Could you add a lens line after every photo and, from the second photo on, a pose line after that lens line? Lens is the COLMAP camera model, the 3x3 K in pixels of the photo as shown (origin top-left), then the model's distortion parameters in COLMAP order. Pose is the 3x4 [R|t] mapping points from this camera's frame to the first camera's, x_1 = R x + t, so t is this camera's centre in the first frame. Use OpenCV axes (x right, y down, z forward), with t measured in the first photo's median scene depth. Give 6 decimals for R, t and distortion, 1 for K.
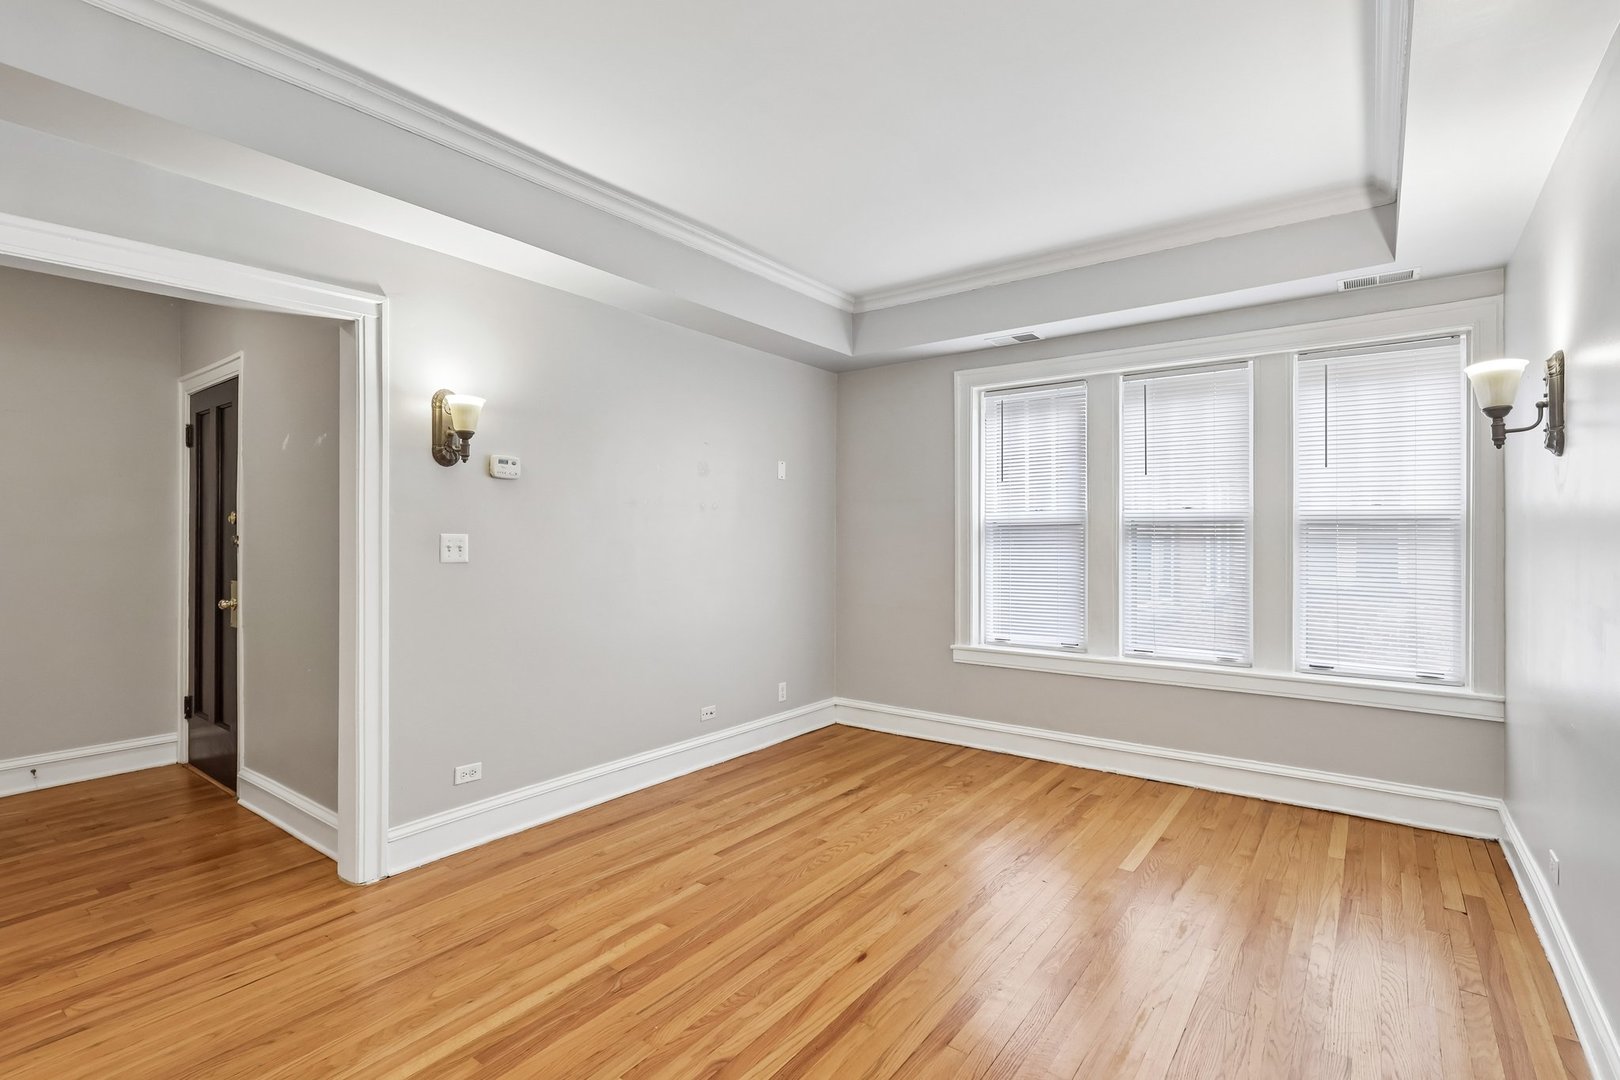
lens RADIAL K [[762.8, 0, 813.9], [0, 762.8, 543.3], [0, 0, 1]] dist [-0.000807, -0.000253]
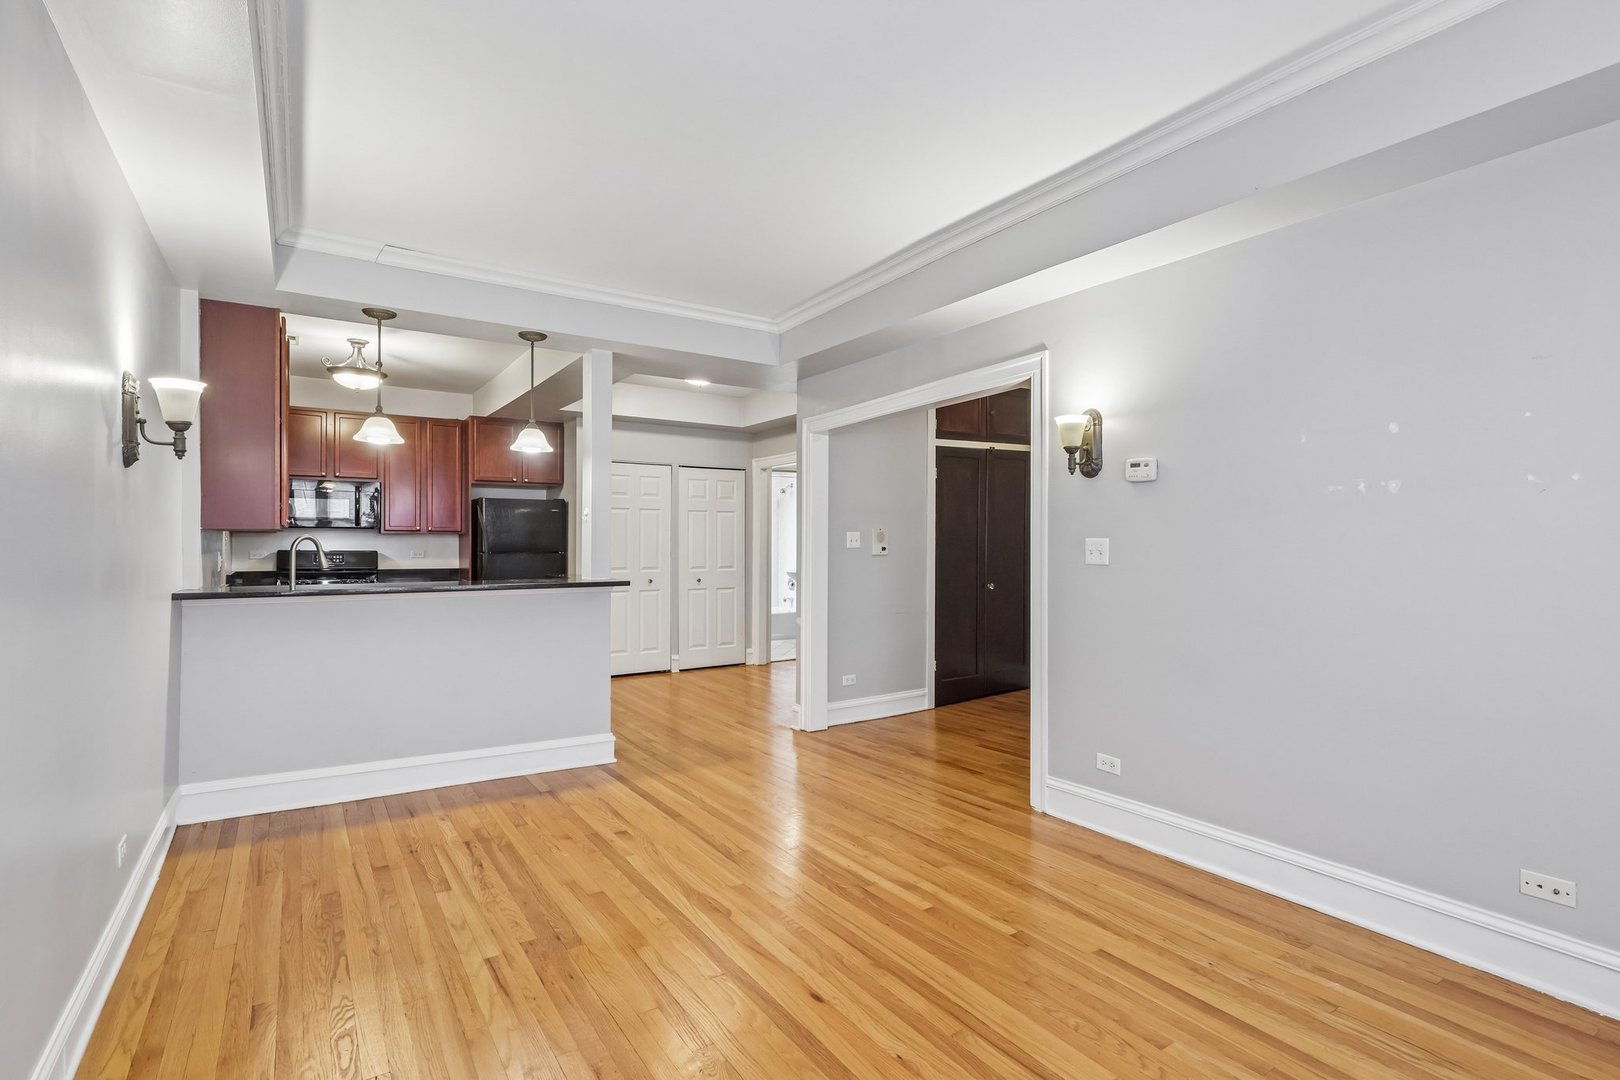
lens RADIAL K [[796.4, 0, 810.0], [0, 796.4, 540.0], [0, 0, 1]] dist [0.001742, 0.000434]
pose [[-0.353313, 0.000584, -0.935505, 0.739067], [-0.003393, 0.999992, 0.001906, -0.011000], [0.935499, 0.003848, -0.353309, 1.013219]]
